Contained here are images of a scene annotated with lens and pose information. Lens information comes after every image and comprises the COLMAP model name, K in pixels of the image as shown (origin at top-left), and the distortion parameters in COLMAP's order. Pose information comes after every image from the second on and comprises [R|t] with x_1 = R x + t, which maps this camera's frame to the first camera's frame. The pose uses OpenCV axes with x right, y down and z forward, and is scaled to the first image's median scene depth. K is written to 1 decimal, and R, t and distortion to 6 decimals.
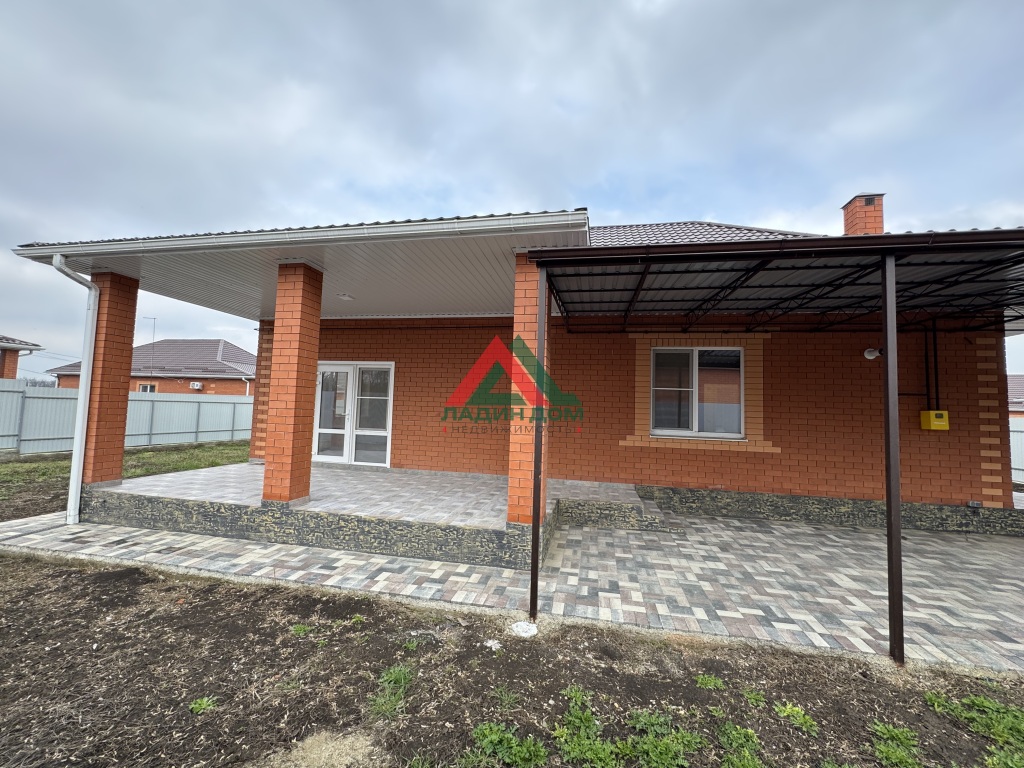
lens RADIAL K [[411.4, 0, 515.6], [0, 411.4, 387.8], [0, 0, 1]] dist [0.000032, -0.000053]
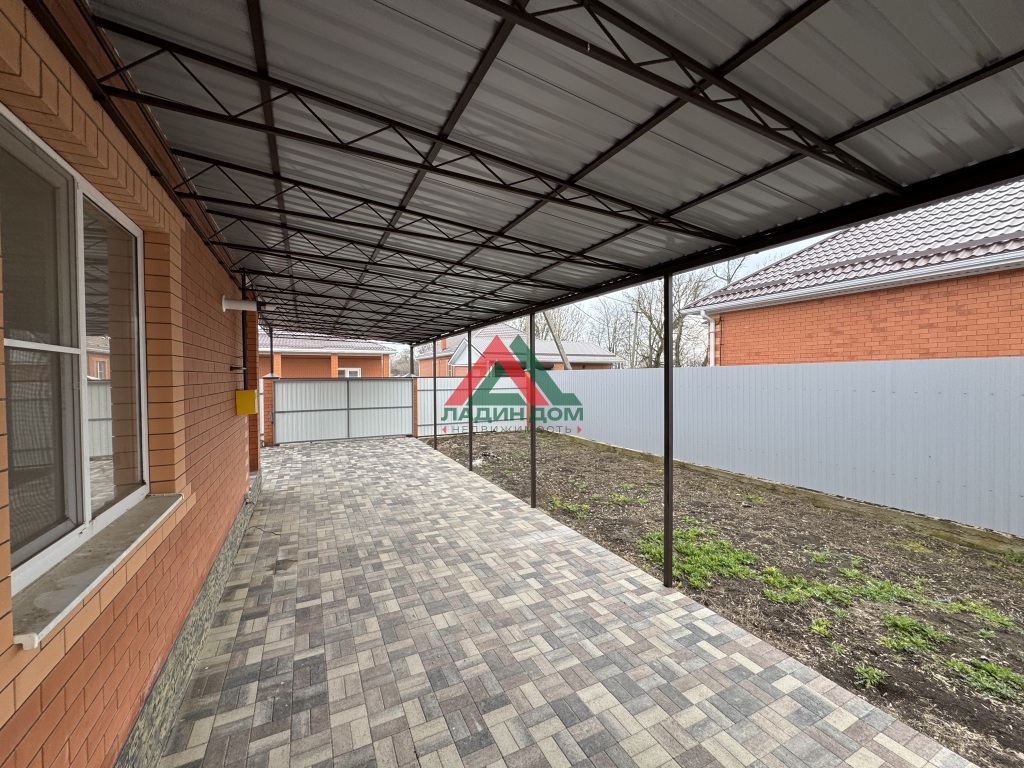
lens RADIAL K [[411.4, 0, 515.6], [0, 411.4, 387.8], [0, 0, 1]] dist [0.000032, -0.000053]
pose [[-0.620878, -0.053361, 0.782089, 0.173364], [-0.064617, 0.997769, 0.016779, 0.018468], [-0.781239, -0.040118, -0.622941, 1.688600]]
